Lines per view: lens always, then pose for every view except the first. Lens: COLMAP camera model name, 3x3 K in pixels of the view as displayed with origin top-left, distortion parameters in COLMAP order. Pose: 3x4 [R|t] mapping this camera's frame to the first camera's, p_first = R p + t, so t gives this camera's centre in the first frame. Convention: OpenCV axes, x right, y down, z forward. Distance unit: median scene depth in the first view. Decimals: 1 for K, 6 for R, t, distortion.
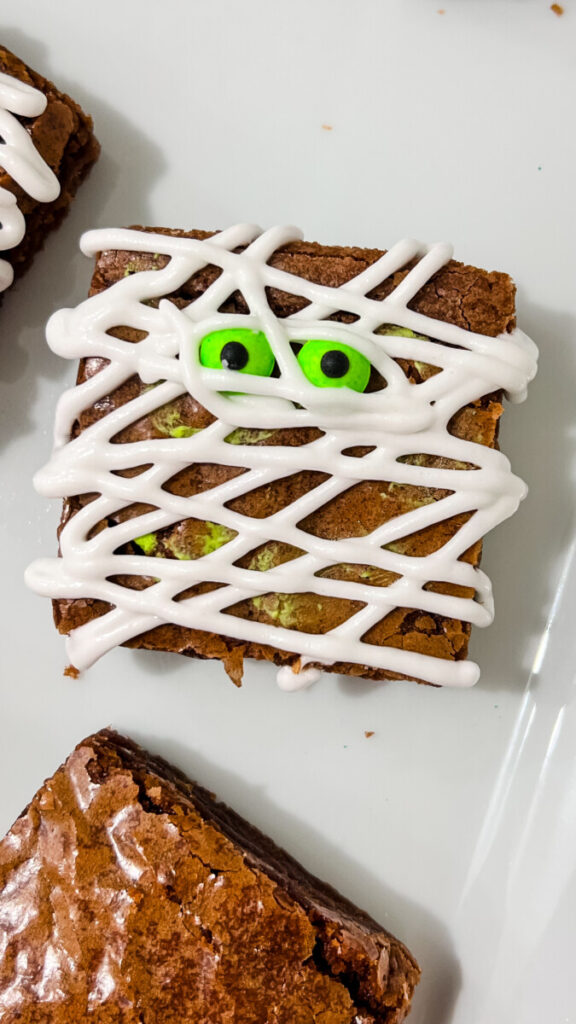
lens RADIAL K [[1365.7, 0, 288.0], [0, 1365.7, 512.0], [0, 0, 1]] dist [0.157591, -0.732979]
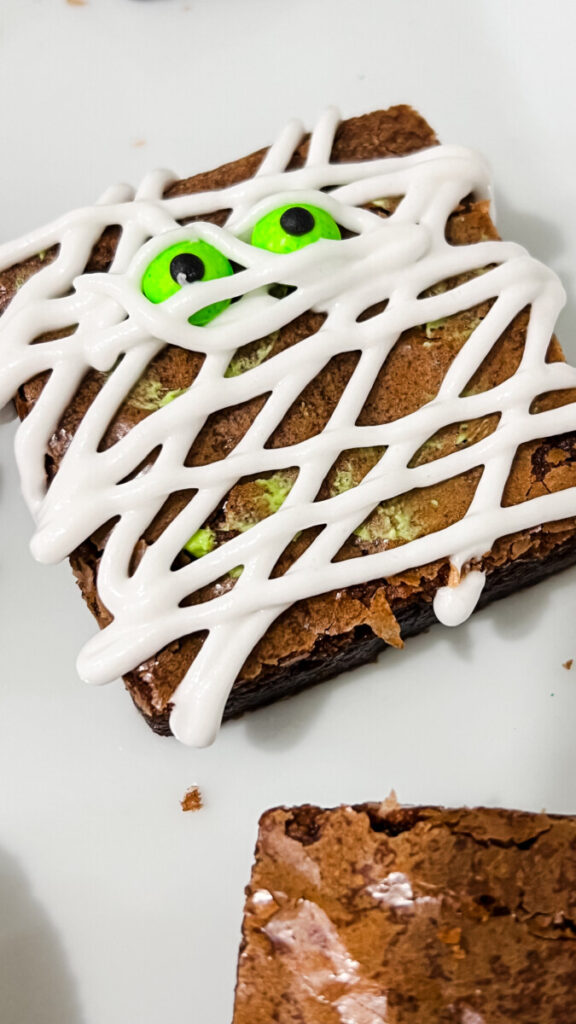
lens RADIAL K [[1365.7, 0, 288.0], [0, 1365.7, 512.0], [0, 0, 1]] dist [0.157591, -0.732979]
pose [[0.853504, -0.460561, 0.243751, -0.245728], [0.519205, 0.791354, -0.322778, 0.287136], [-0.044234, 0.402049, 0.914549, 0.292042]]
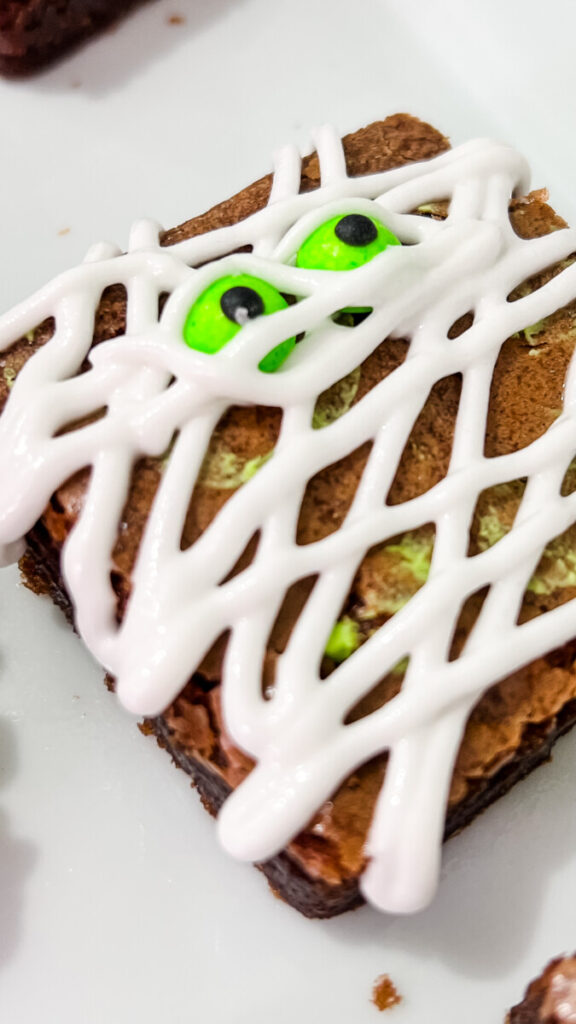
lens RADIAL K [[1365.7, 0, 288.0], [0, 1365.7, 512.0], [0, 0, 1]] dist [0.157591, -0.732979]
pose [[0.678547, -0.565821, 0.468424, -0.367998], [0.726489, 0.611192, -0.314099, 0.158235], [-0.108574, 0.553436, 0.825785, 0.498597]]
